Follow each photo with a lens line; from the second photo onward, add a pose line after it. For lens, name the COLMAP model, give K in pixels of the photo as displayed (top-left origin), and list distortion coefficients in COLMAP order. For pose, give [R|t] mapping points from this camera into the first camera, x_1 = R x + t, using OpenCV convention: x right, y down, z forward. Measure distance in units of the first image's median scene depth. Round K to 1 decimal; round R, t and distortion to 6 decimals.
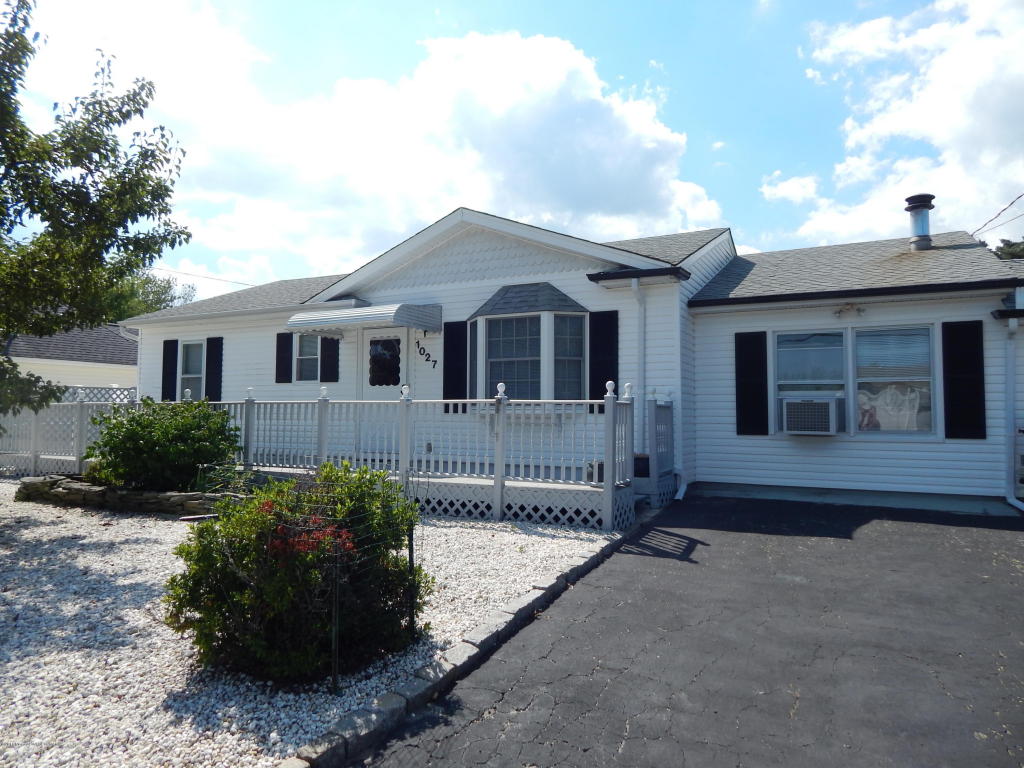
lens RADIAL K [[684.9, 0, 490.1], [0, 684.9, 386.2], [0, 0, 1]] dist [-0.003549, -0.001151]
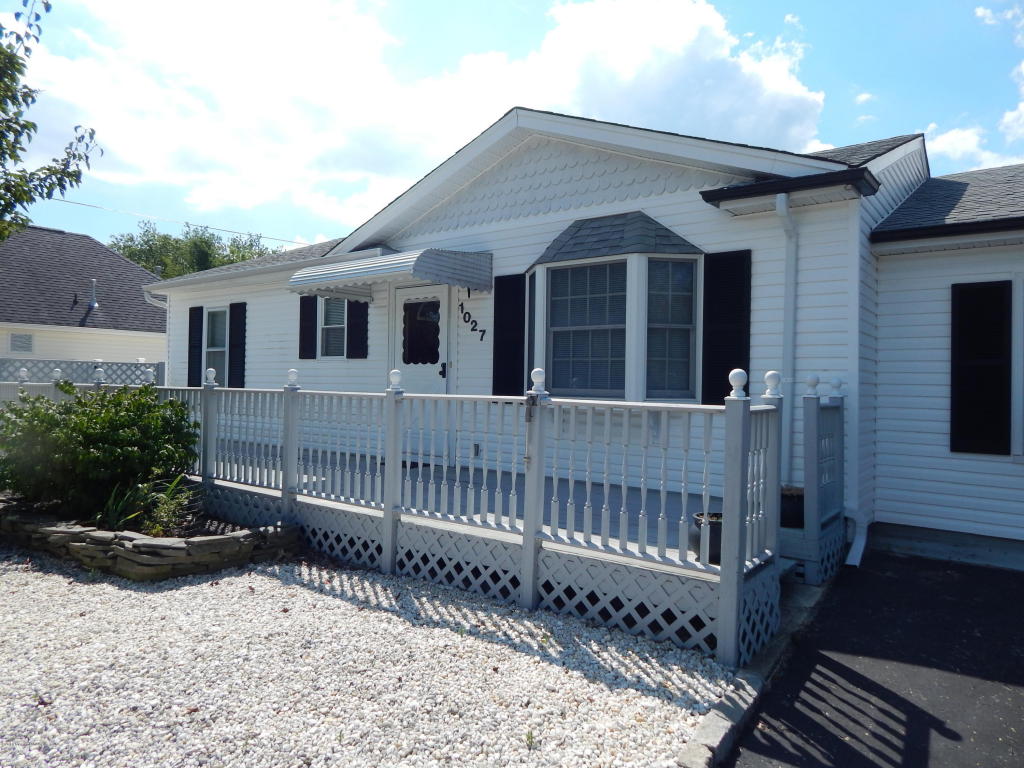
lens RADIAL K [[673.4, 0, 510.7], [0, 673.4, 378.3], [0, 0, 1]] dist [0.000801, 0.001035]
pose [[0.988977, 0.011022, -0.147660, 0.058450], [-0.006777, 0.999550, 0.029223, -0.008951], [0.147916, -0.027900, 0.988606, 0.337824]]
